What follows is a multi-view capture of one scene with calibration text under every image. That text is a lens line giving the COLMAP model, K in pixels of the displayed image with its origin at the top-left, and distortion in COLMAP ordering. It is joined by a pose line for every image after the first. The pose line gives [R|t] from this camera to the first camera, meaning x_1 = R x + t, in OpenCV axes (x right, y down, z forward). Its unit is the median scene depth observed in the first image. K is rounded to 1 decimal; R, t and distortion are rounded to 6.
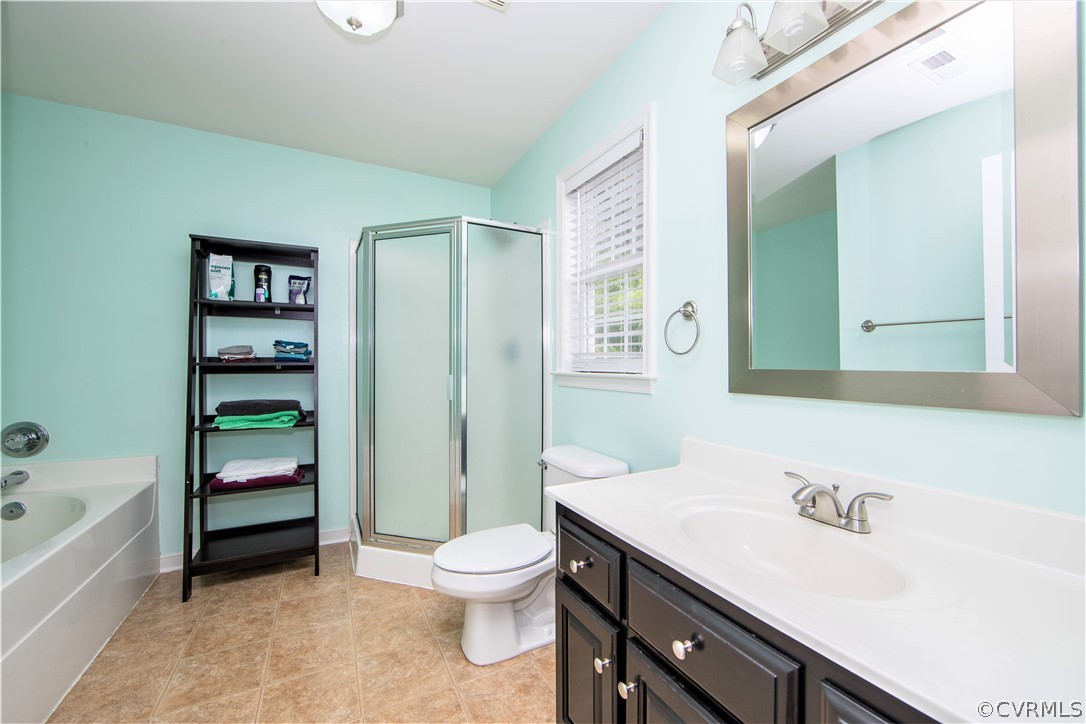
lens RADIAL K [[452.7, 0, 545.7], [0, 452.7, 362.9], [0, 0, 1]] dist [-0.012960, 0.000272]
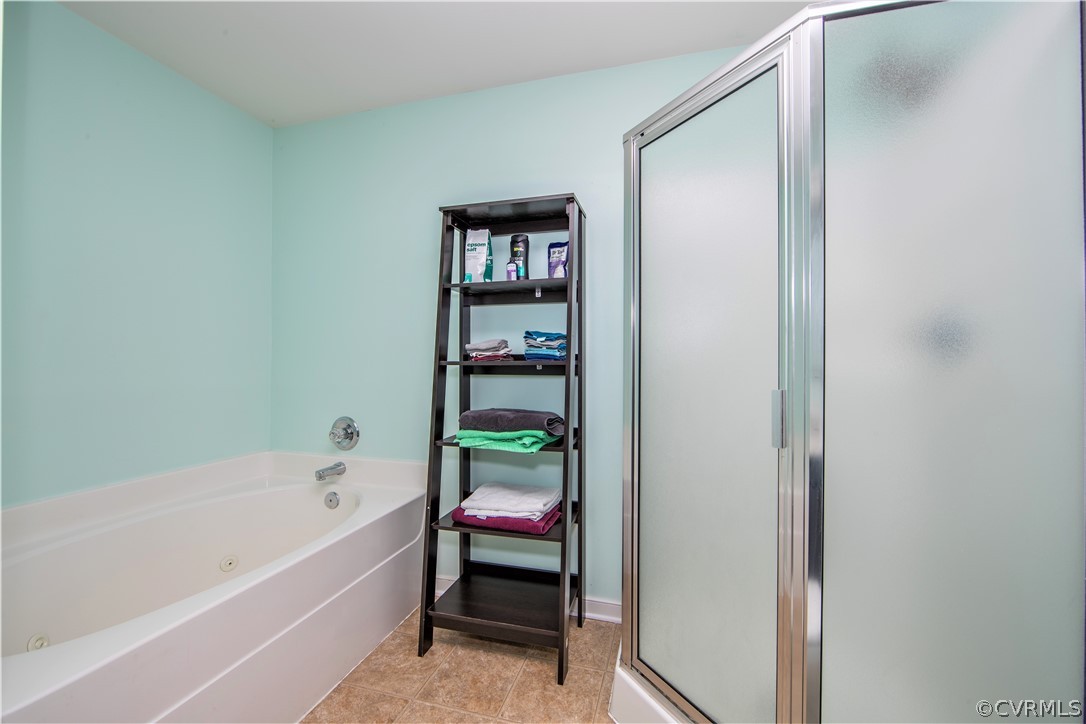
lens RADIAL K [[452.7, 0, 545.7], [0, 452.7, 362.9], [0, 0, 1]] dist [-0.012960, 0.000272]
pose [[0.747340, 0.002475, -0.664437, -0.081864], [0.002702, 0.999973, 0.006763, -0.002571], [0.664436, -0.006850, 0.747314, 0.466478]]
